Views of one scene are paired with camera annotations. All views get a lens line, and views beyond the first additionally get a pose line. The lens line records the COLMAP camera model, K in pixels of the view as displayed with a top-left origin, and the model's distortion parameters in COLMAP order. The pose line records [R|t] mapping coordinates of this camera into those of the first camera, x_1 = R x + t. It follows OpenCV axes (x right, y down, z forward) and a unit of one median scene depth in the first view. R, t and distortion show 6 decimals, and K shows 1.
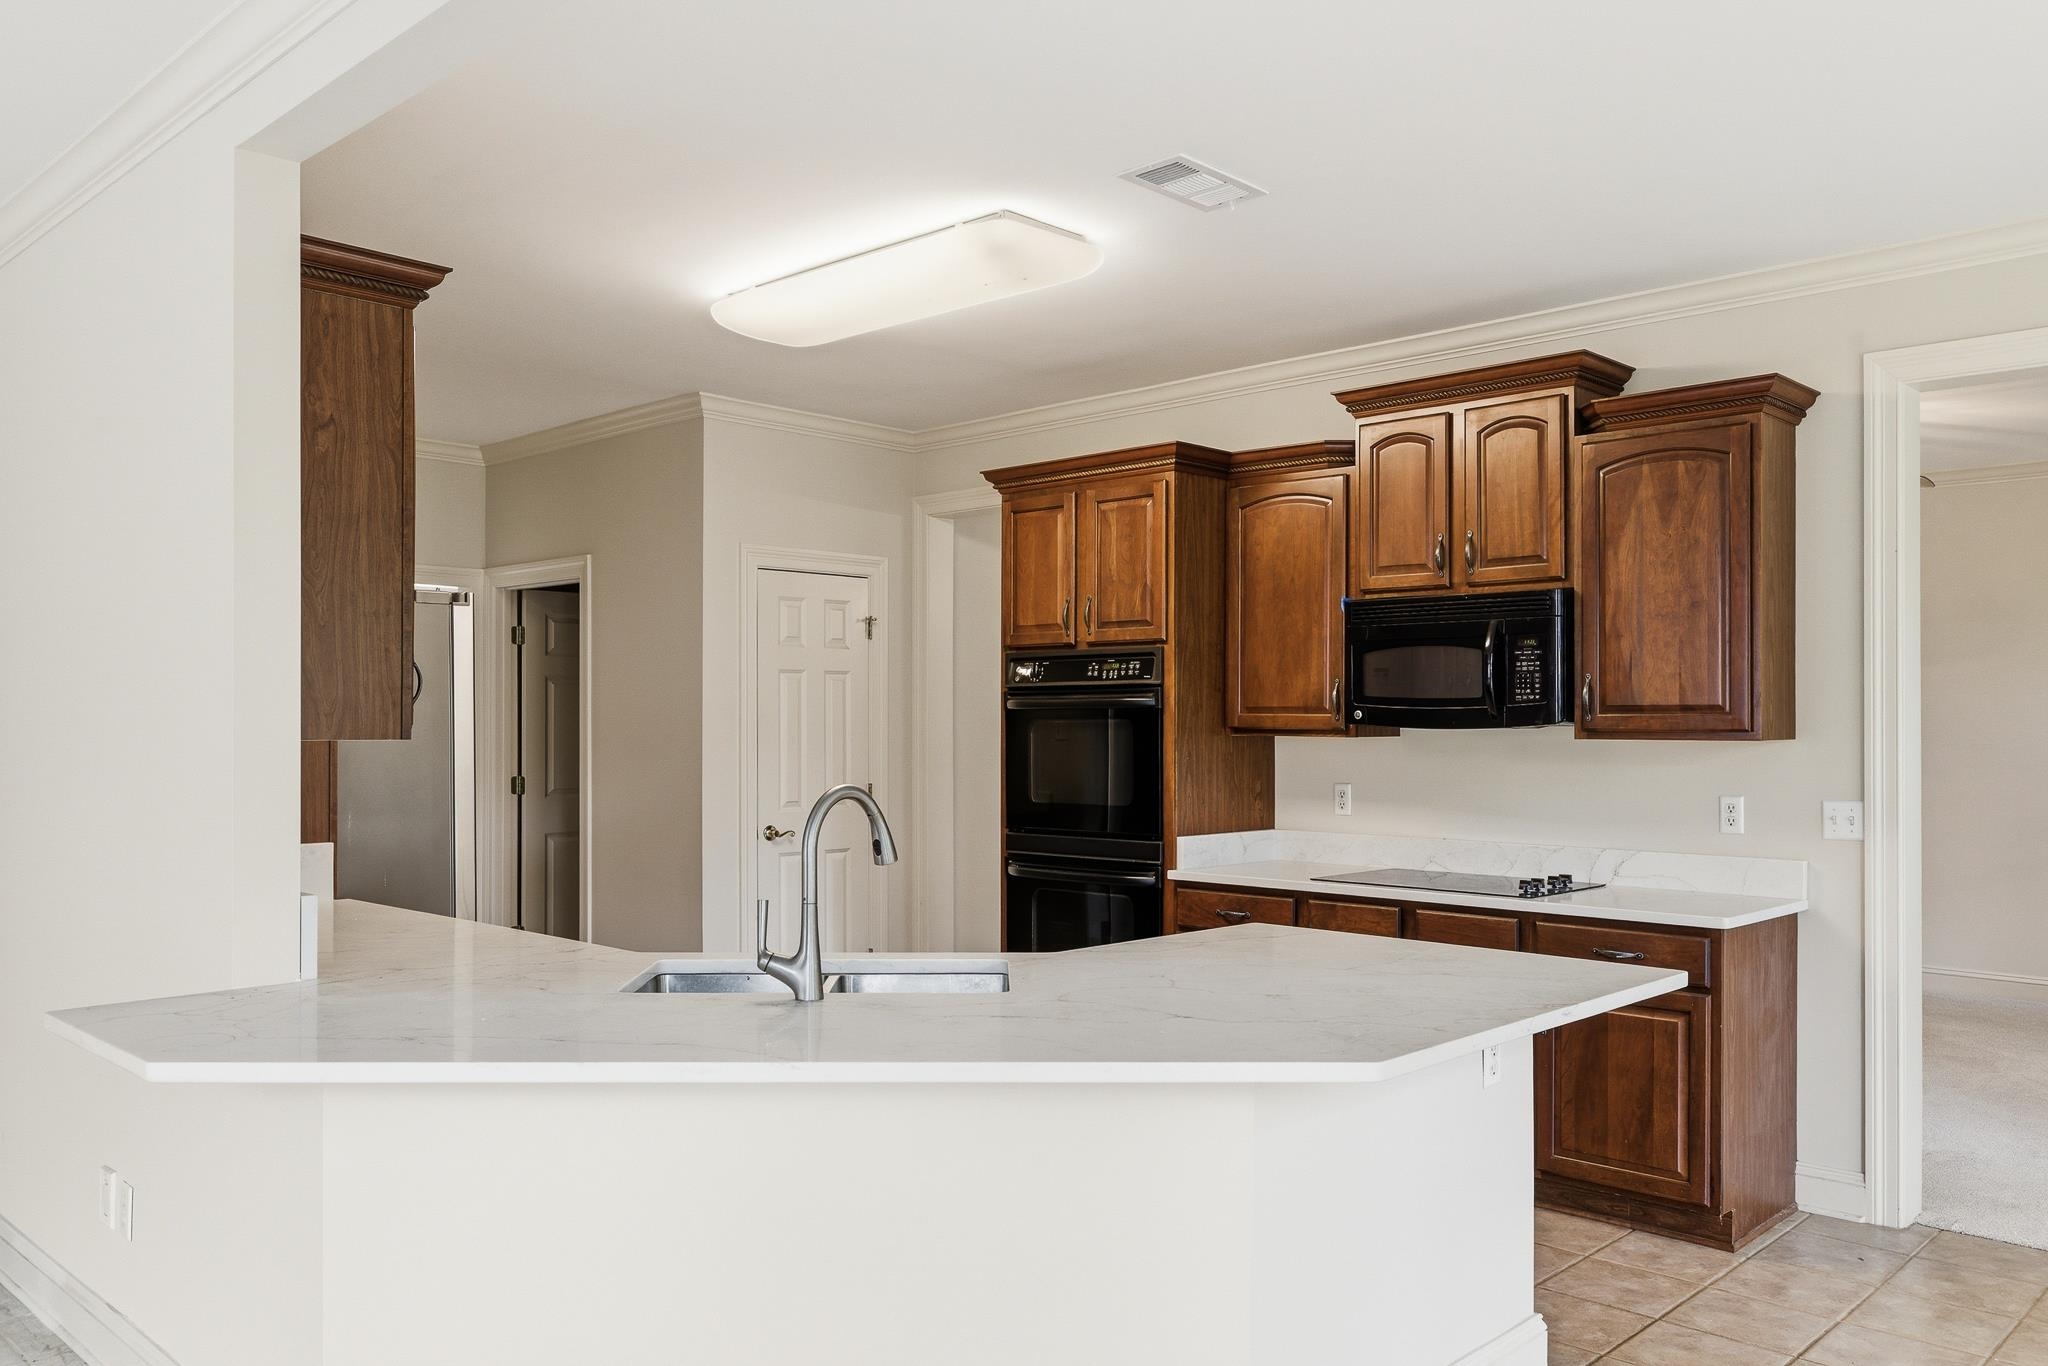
lens RADIAL K [[1564.3, 0, 1022.9], [0, 1564.3, 697.7], [0, 0, 1]] dist [-0.005677, -0.002841]
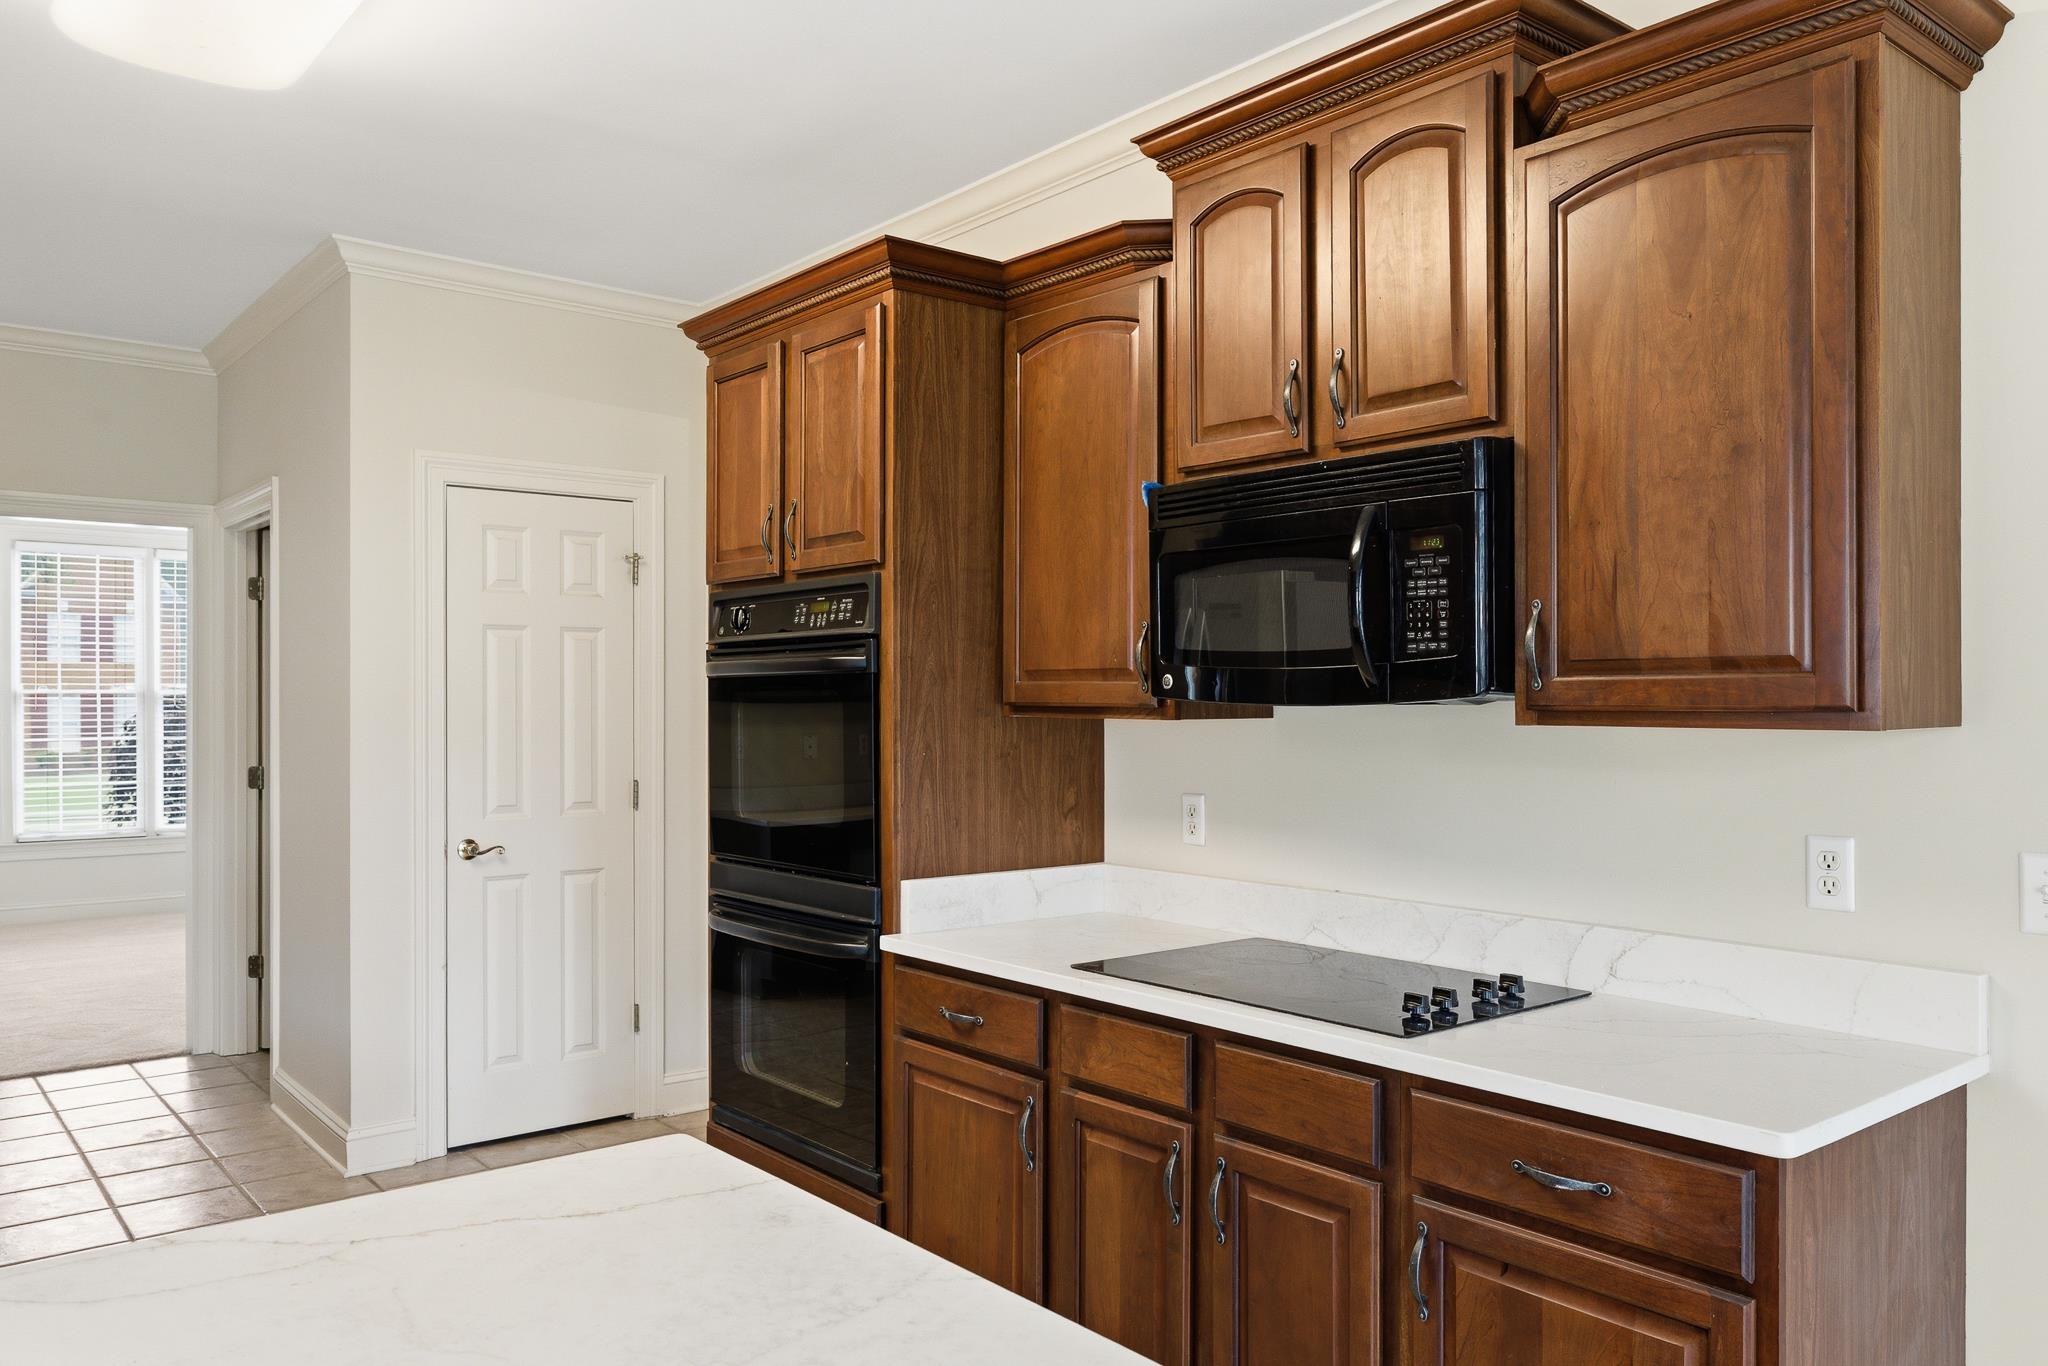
lens RADIAL K [[1484.6, 0, 1025.1], [0, 1484.6, 678.3], [0, 0, 1]] dist [-0.009017, 0.006907]
pose [[0.993069, -0.003322, -0.117487, 0.233329], [0.003525, 0.999993, 0.001517, 0.008888], [0.117481, -0.001920, 0.993073, 0.456754]]
